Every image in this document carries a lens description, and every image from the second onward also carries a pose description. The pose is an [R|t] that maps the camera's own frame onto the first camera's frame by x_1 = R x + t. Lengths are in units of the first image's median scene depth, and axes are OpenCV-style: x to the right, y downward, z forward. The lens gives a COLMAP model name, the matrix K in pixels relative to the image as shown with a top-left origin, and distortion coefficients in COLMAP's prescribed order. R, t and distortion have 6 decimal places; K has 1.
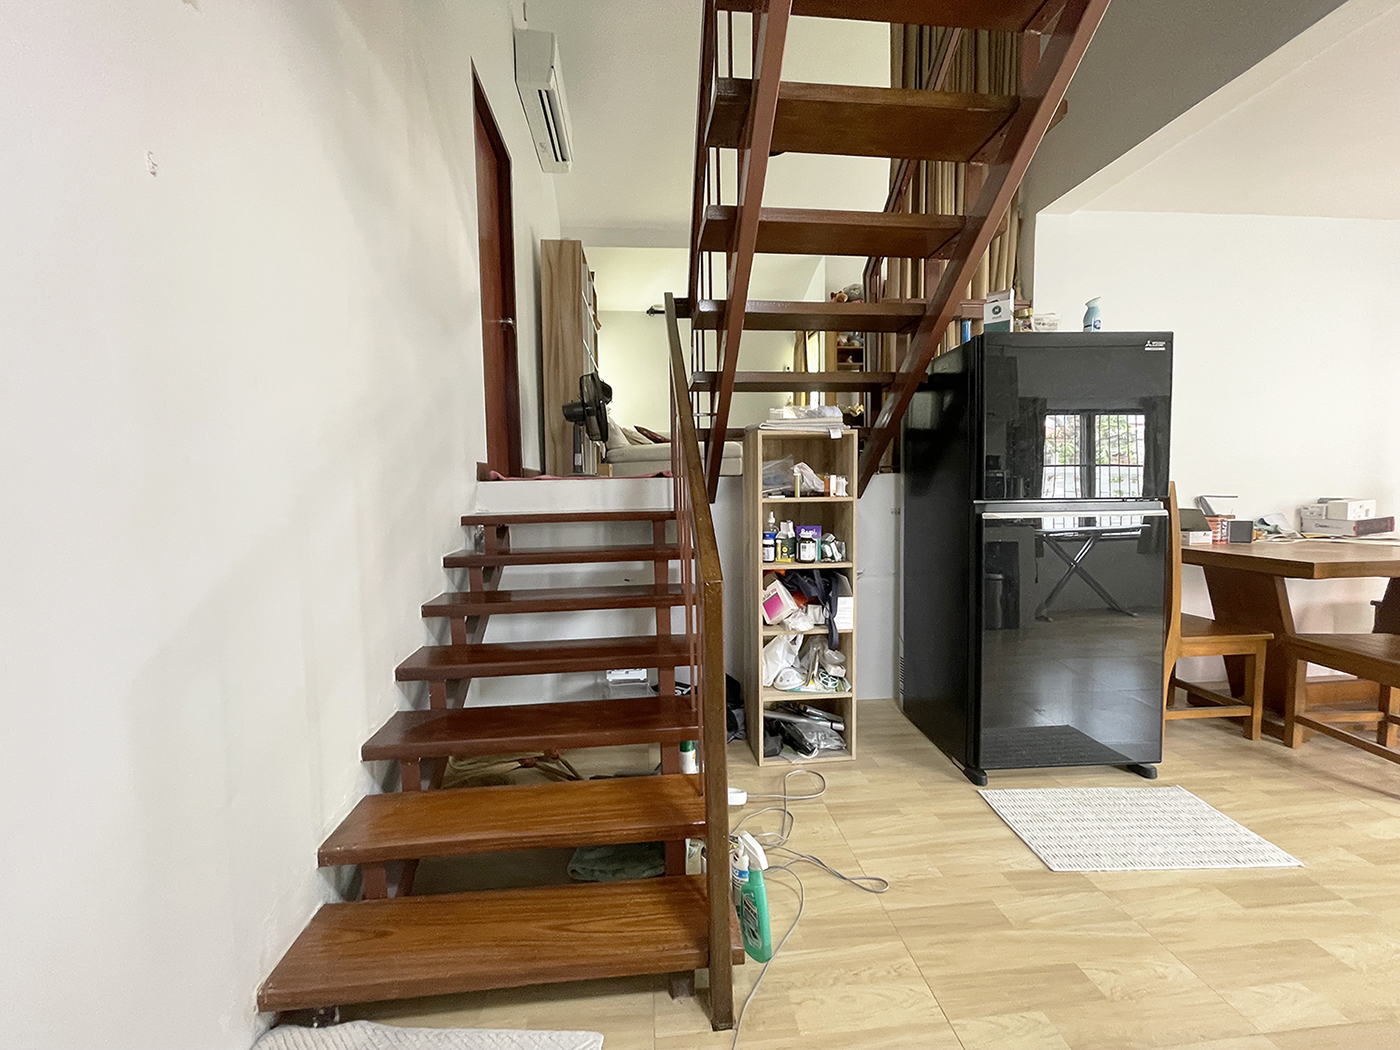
lens RADIAL K [[565.1, 0, 692.4], [0, 565.1, 525.0], [0, 0, 1]] dist [0.001458, -0.001325]
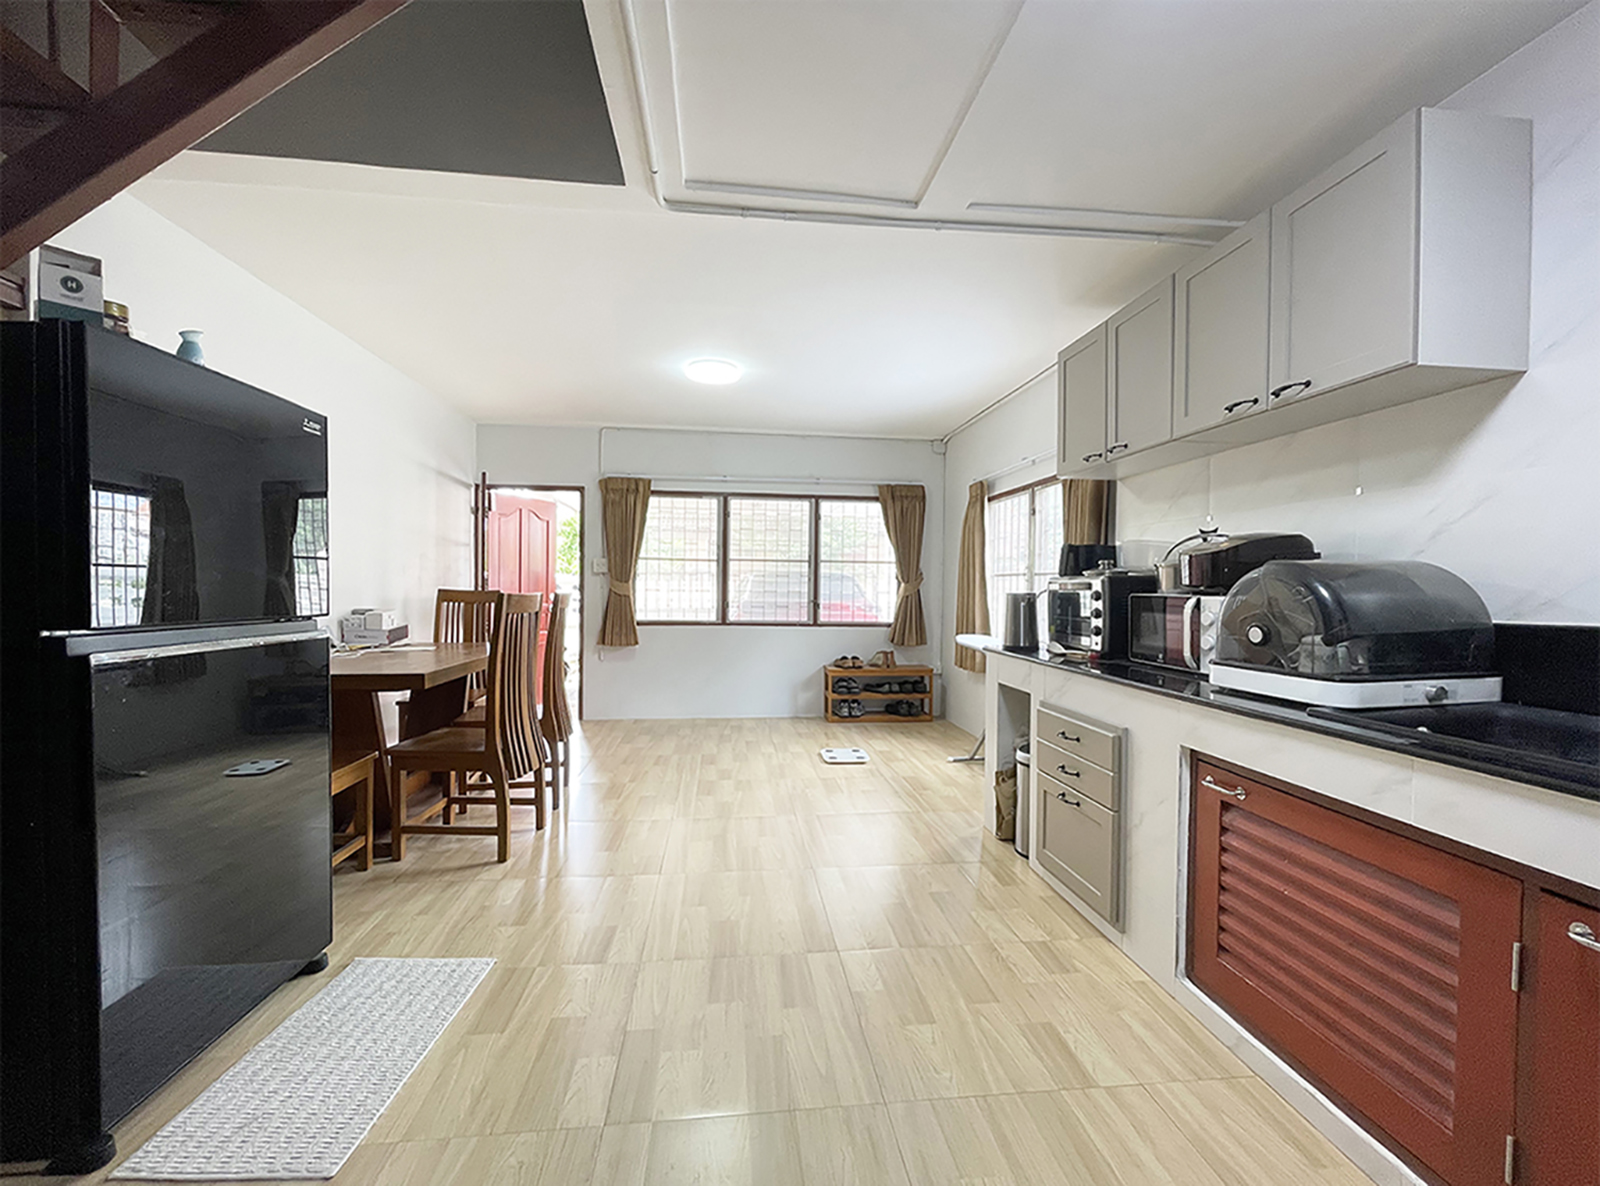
lens RADIAL K [[645.8, 0, 795.1], [0, 645.8, 596.3], [0, 0, 1]] dist [0.001458, -0.001325]
pose [[-0.029428, 0.001433, 0.999566, -0.112608], [0.055650, 0.998450, 0.000207, -0.036805], [-0.998017, 0.055632, -0.029462, 0.331956]]
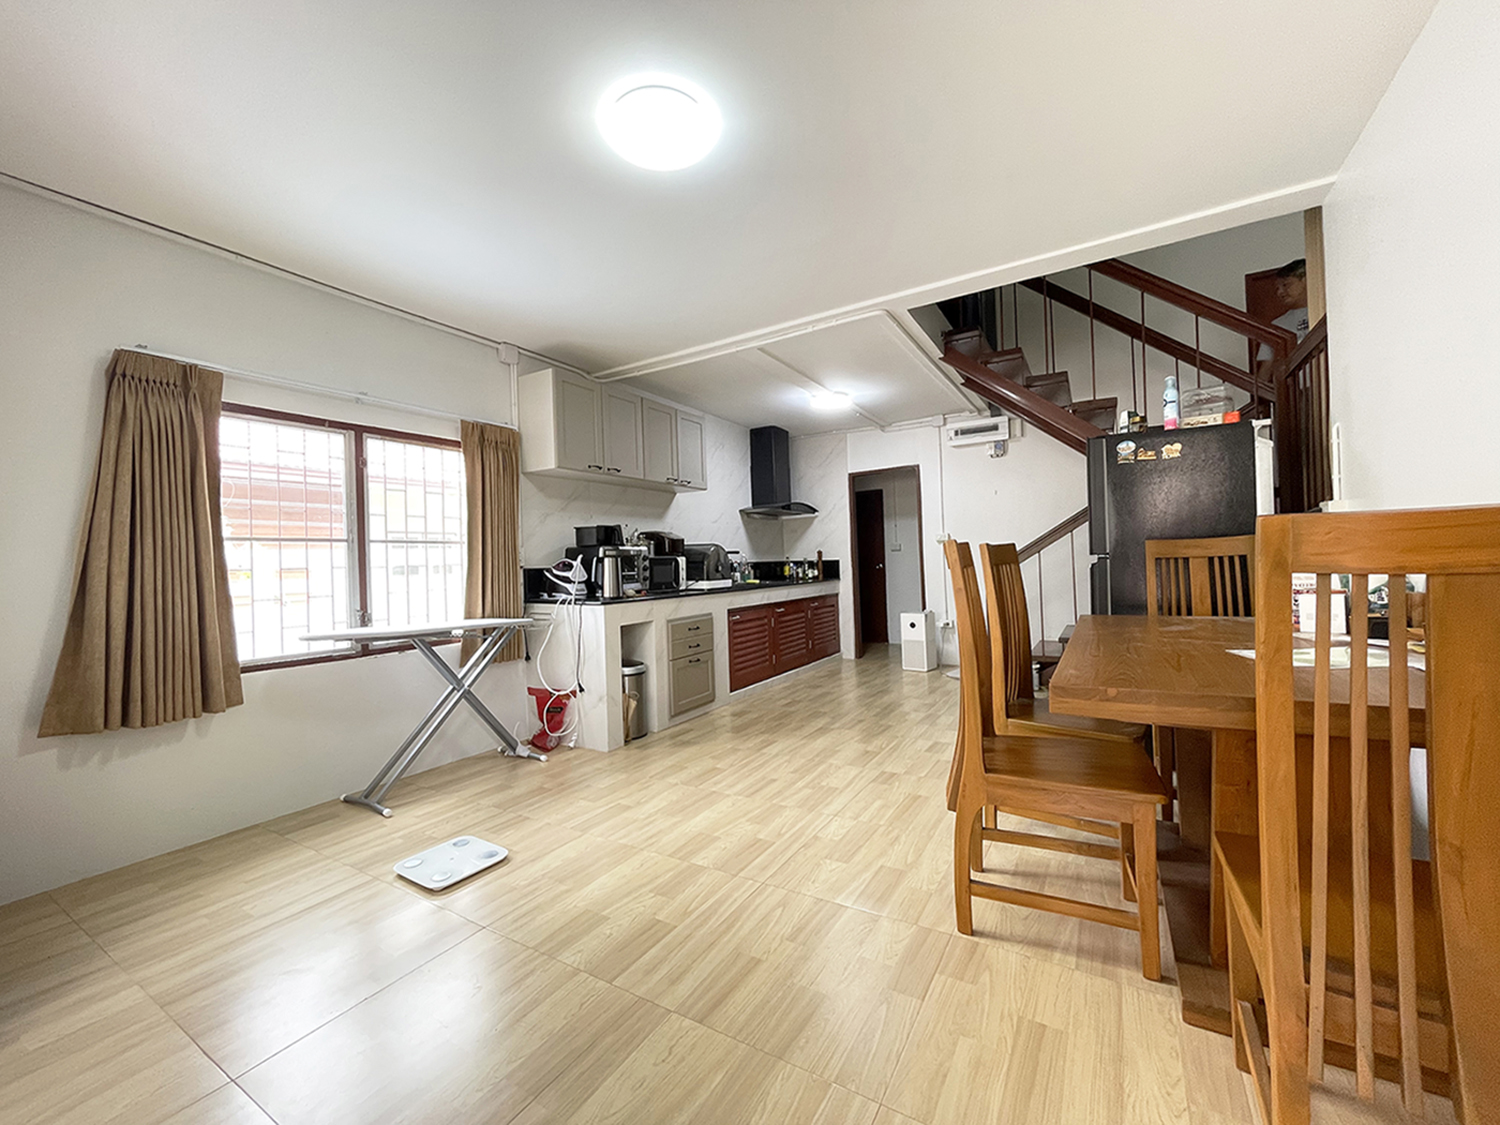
lens RADIAL K [[605.5, 0, 741.1], [0, 605.5, 555.3], [0, 0, 1]] dist [0.001458, -0.001325]
pose [[-0.587713, 0.024744, -0.808691, 2.402001], [-0.010174, 0.999227, 0.037968, -0.092082], [0.809006, 0.030542, -0.587007, 1.117650]]
